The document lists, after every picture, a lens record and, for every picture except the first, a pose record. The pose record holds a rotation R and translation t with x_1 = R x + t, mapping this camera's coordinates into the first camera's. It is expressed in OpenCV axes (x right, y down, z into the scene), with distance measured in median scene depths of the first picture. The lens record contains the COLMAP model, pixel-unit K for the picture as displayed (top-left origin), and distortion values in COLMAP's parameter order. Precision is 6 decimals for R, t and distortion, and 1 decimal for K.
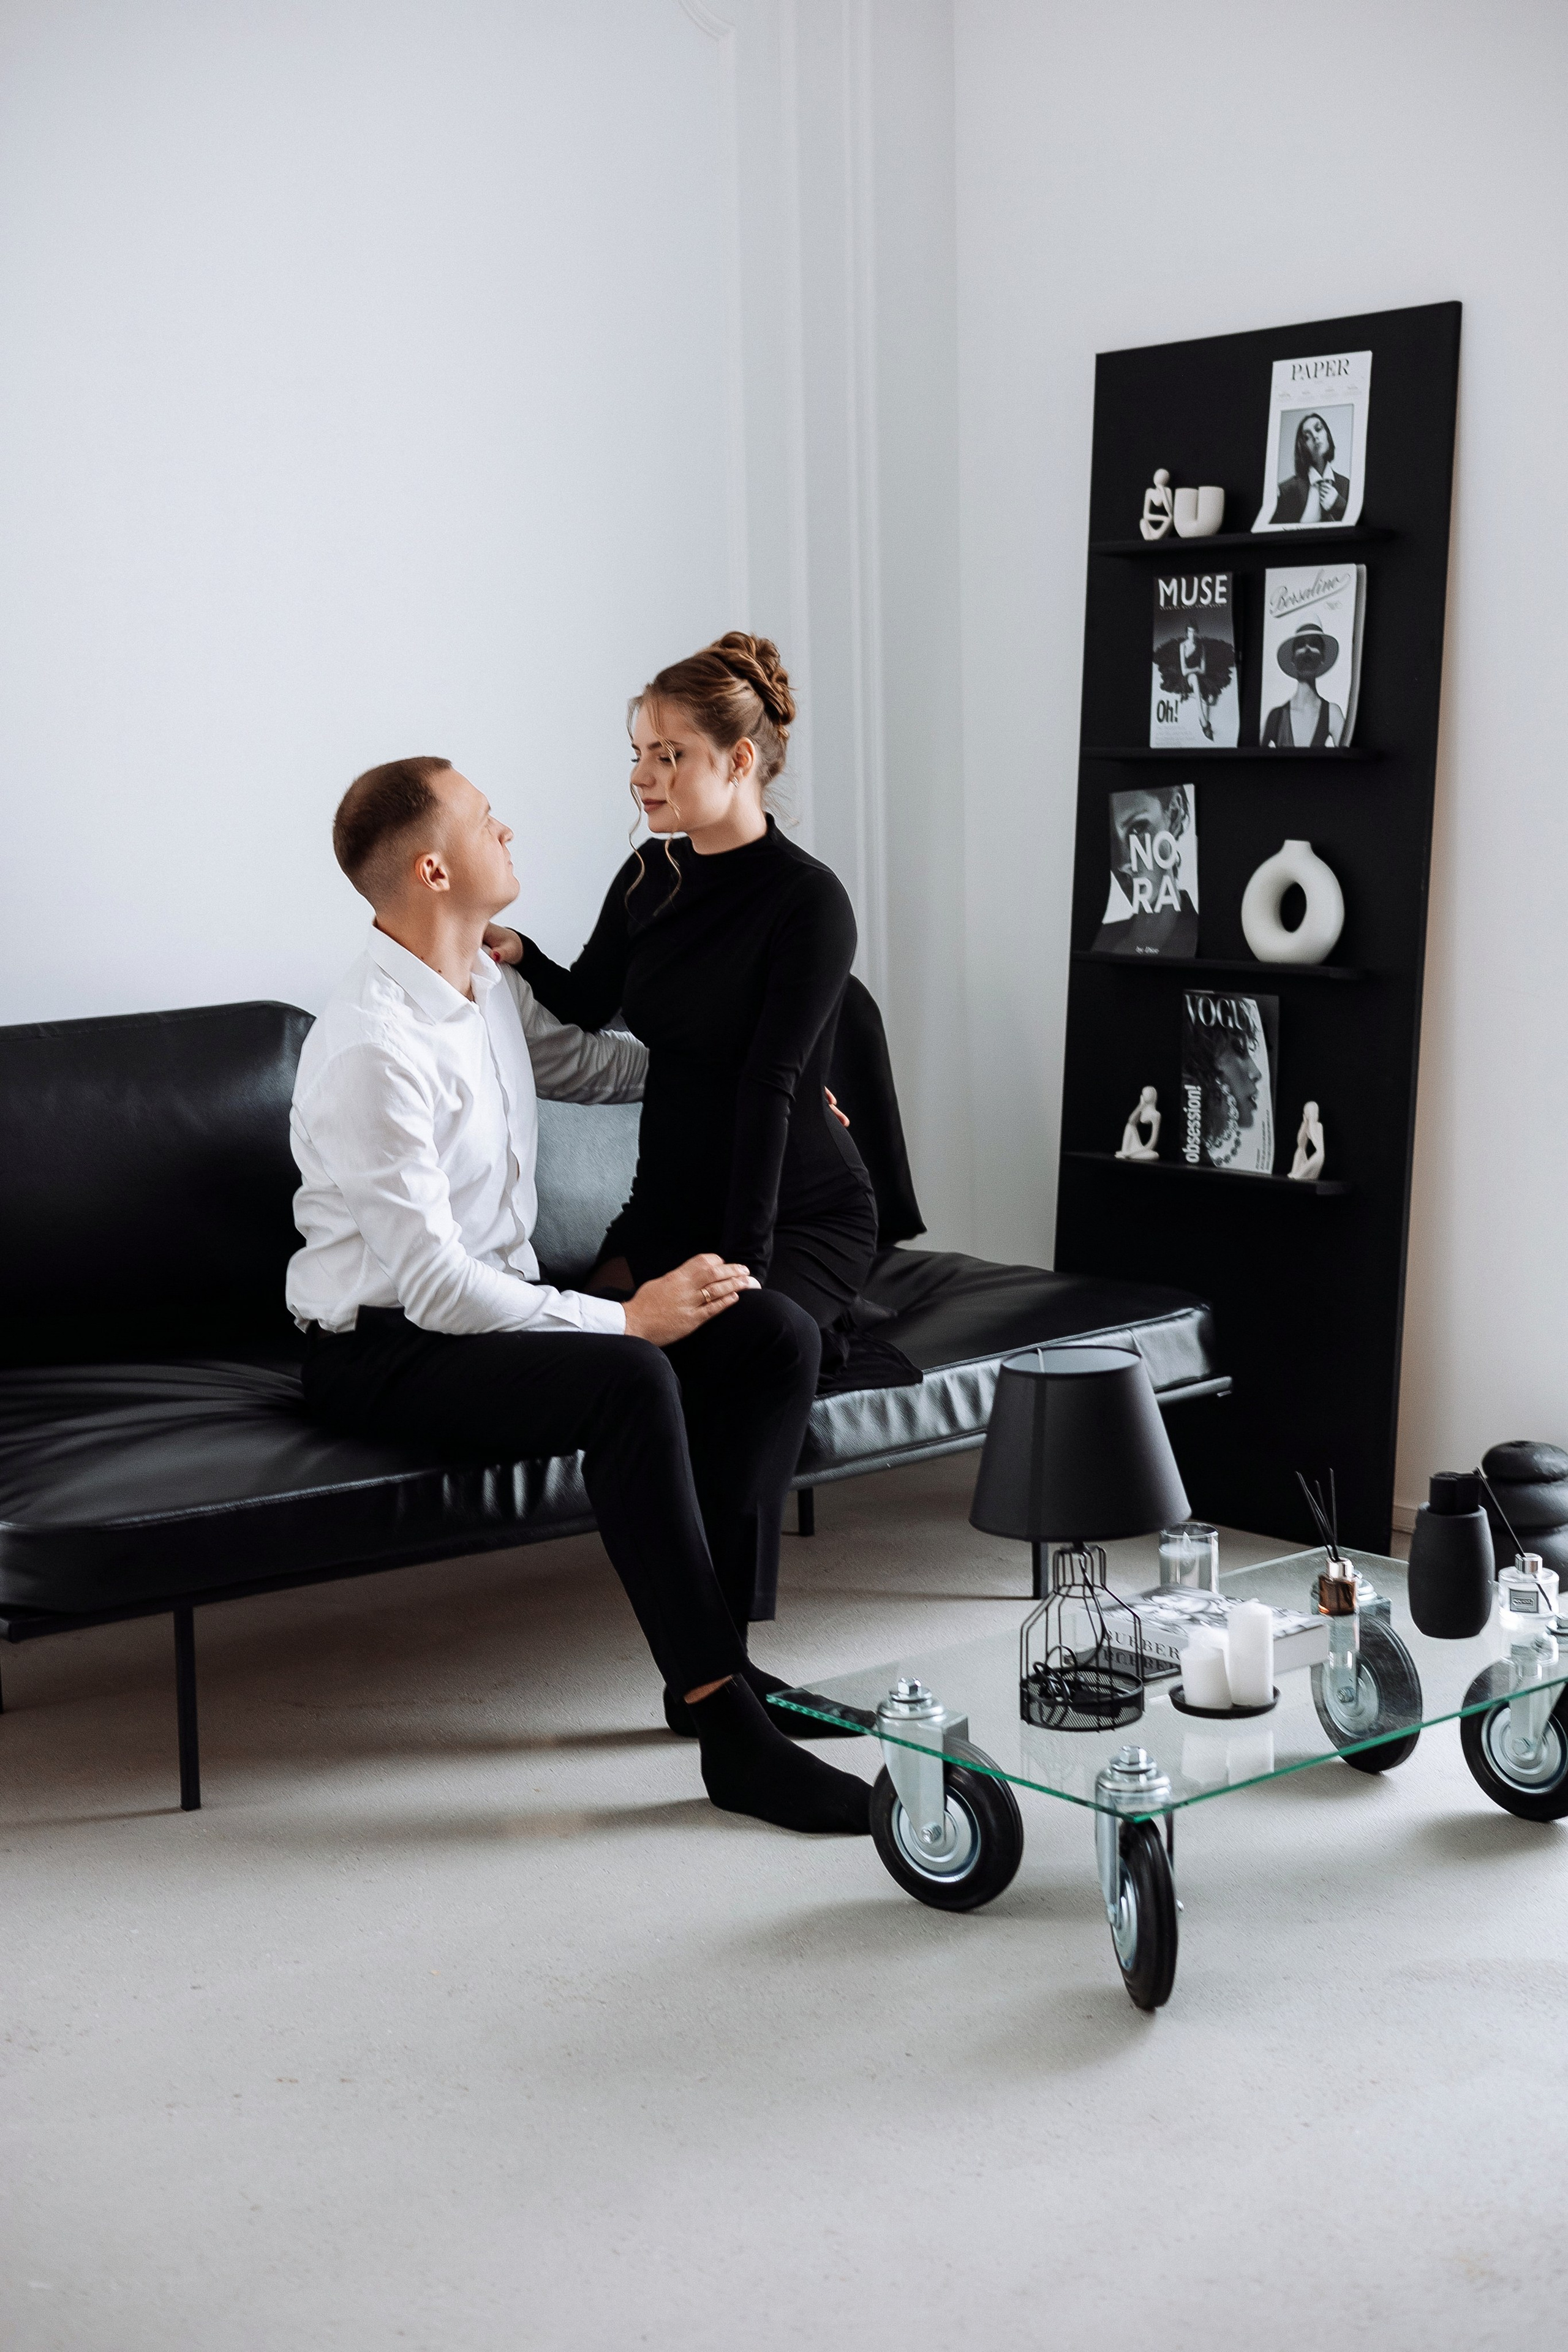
lens RADIAL K [[3571.5, 0, 824.1], [0, 3571.5, 1192.2], [0, 0, 1]] dist [0.020115, 0.000000]
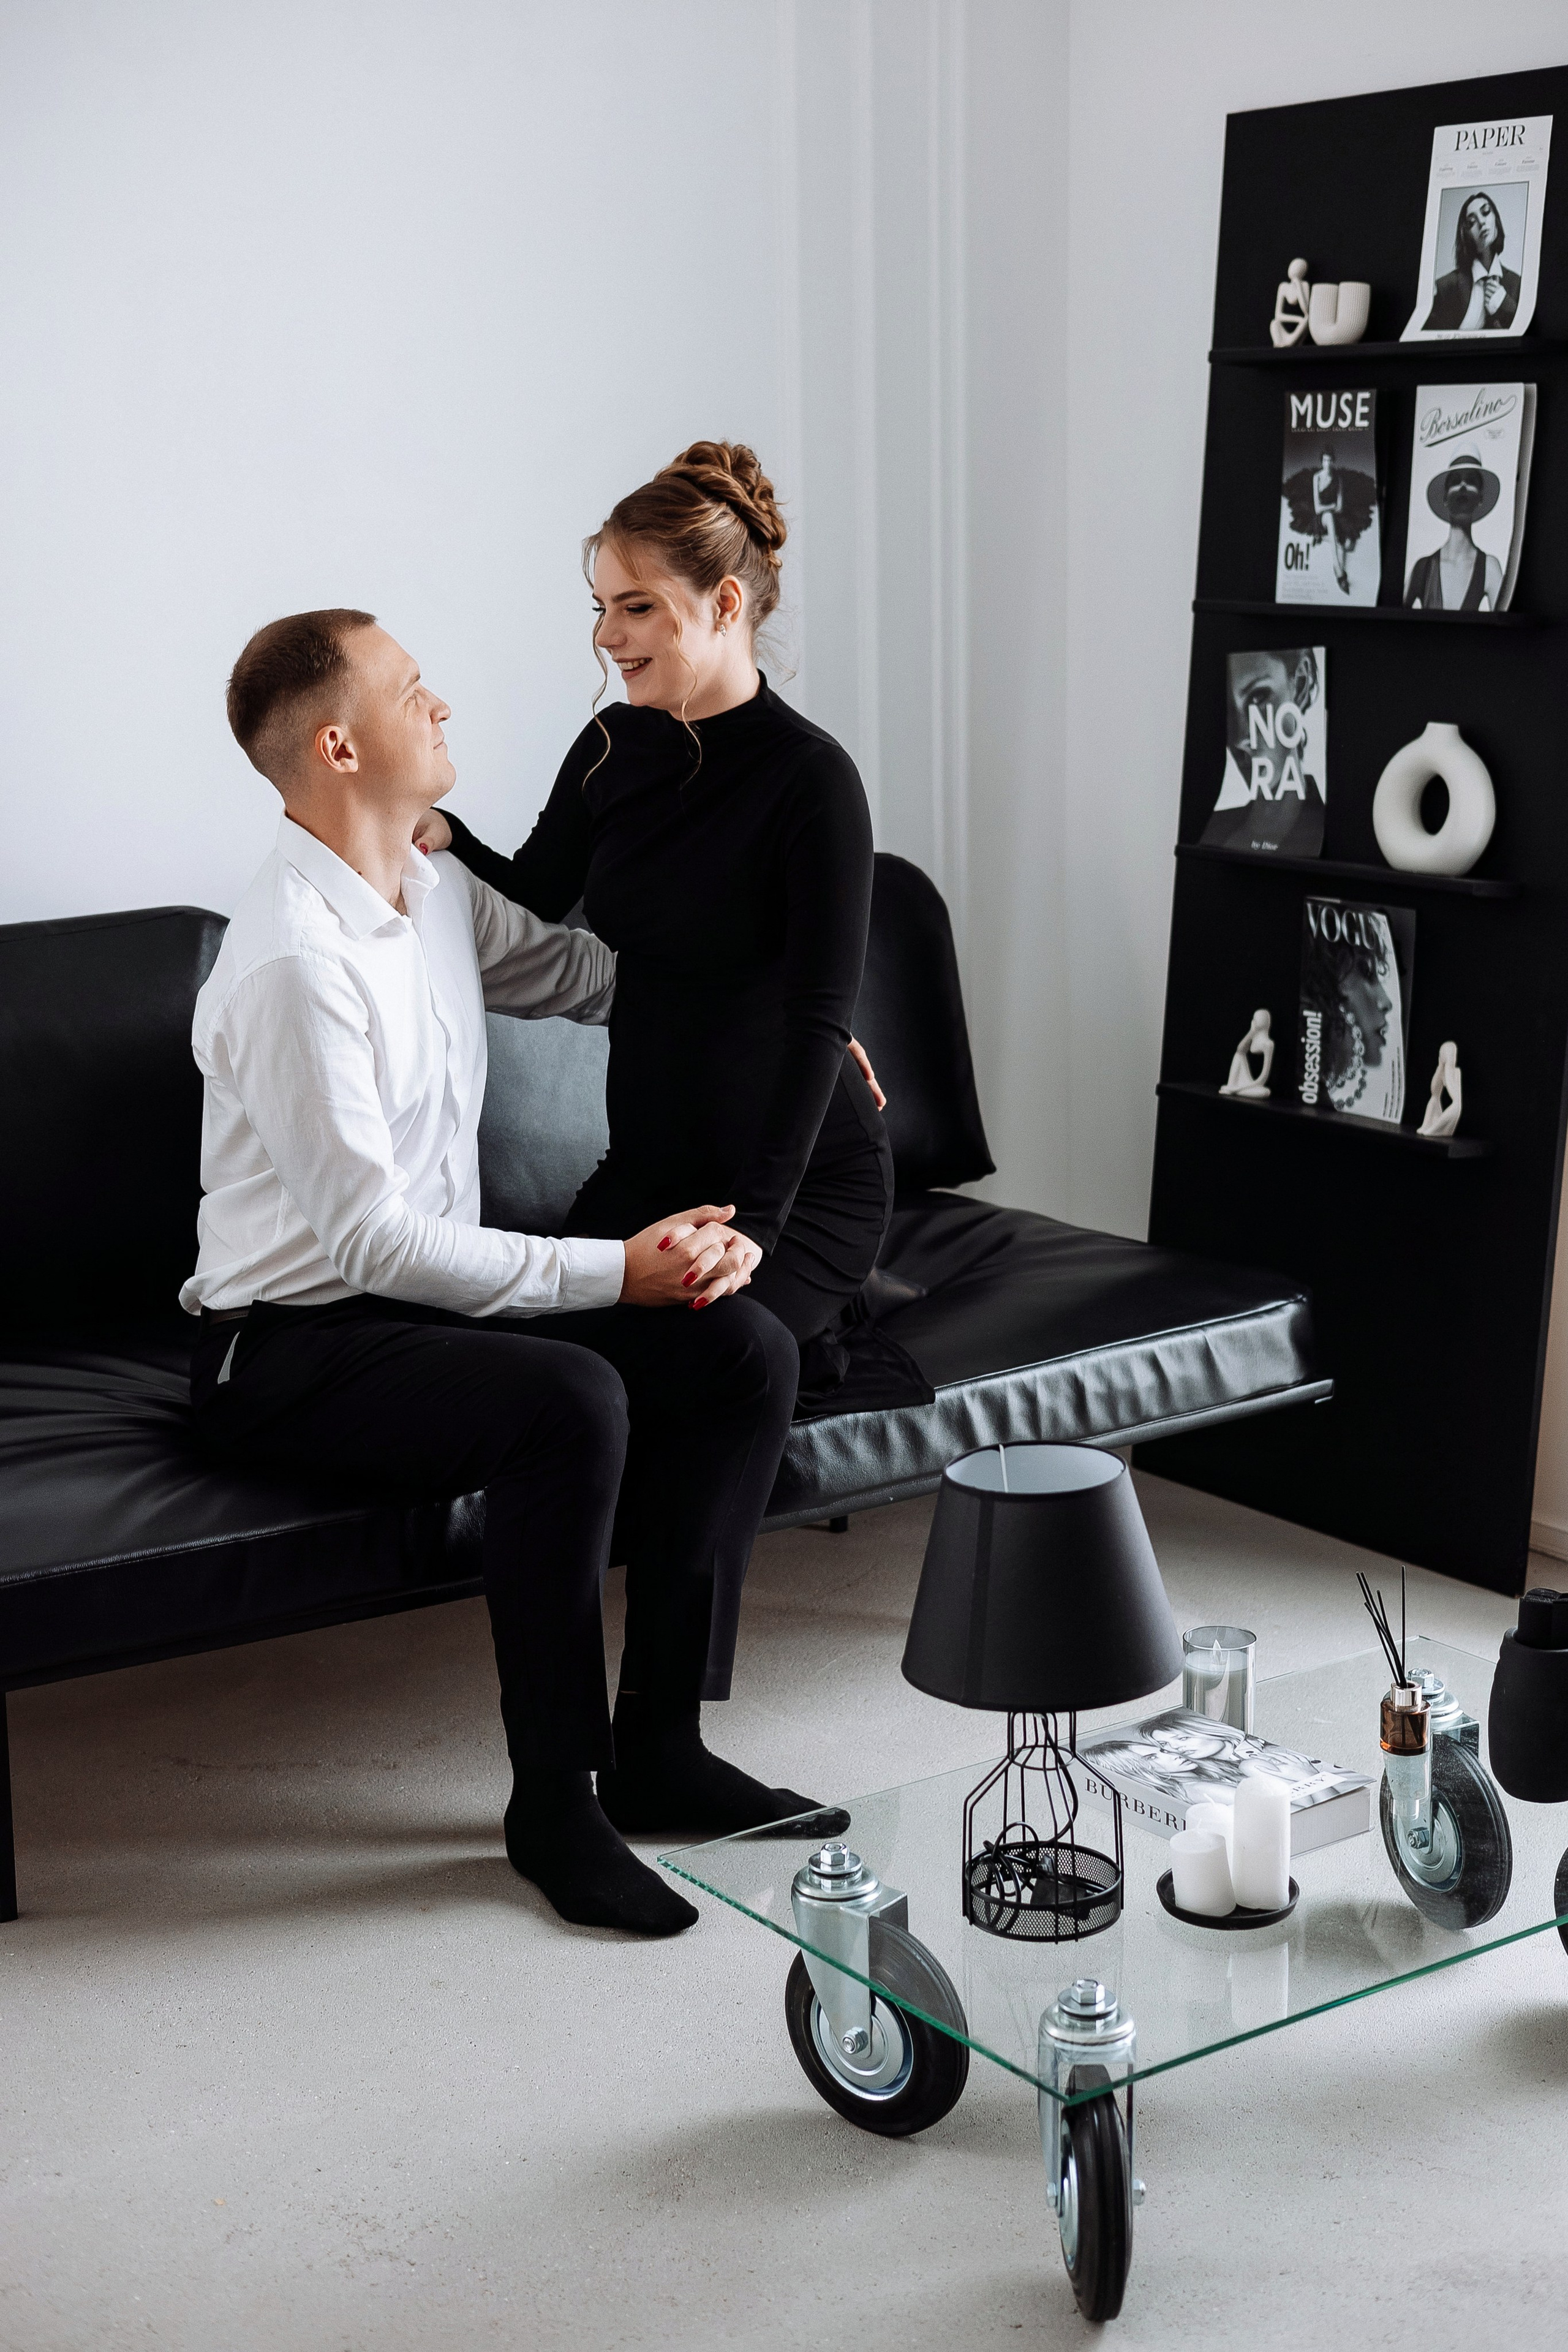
lens RADIAL K [[3571.5, 0, 806.2], [0, 3571.5, 1232.6], [0, 0, 1]] dist [0.020115, 0.000000]
pose [[0.996299, 0.026273, -0.081841, 0.057127], [-0.019543, 0.996443, 0.081975, -0.046224], [0.083703, -0.080072, 0.993268, 0.161906]]
